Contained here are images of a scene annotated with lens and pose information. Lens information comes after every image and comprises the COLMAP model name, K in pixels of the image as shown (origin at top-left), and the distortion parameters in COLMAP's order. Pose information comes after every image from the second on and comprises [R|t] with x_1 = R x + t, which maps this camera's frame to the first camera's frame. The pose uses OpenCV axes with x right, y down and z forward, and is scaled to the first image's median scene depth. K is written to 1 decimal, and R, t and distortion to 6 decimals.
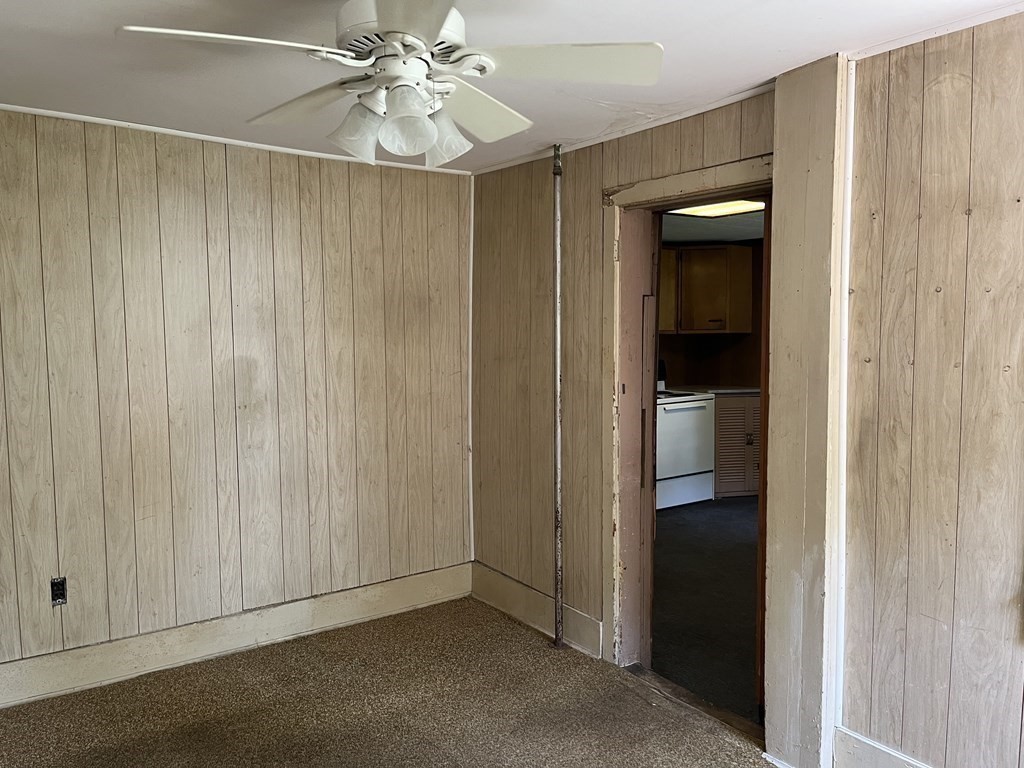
lens RADIAL K [[788.4, 0, 511.9], [0, 788.4, 390.6], [0, 0, 1]] dist [0.081679, -0.109235]
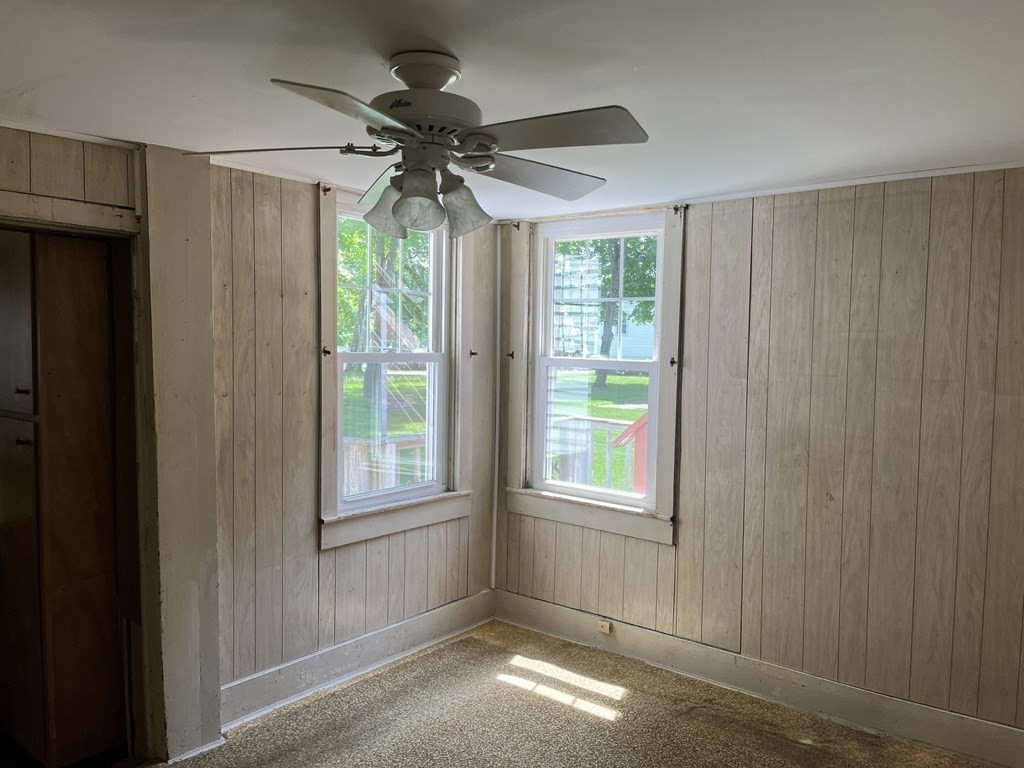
lens RADIAL K [[788.4, 0, 511.9], [0, 788.4, 390.6], [0, 0, 1]] dist [0.081679, -0.109235]
pose [[-0.304981, -0.053809, 0.950837, -0.990699], [0.067689, 0.994653, 0.078000, -0.121708], [-0.949950, 0.088150, -0.299708, 0.993978]]
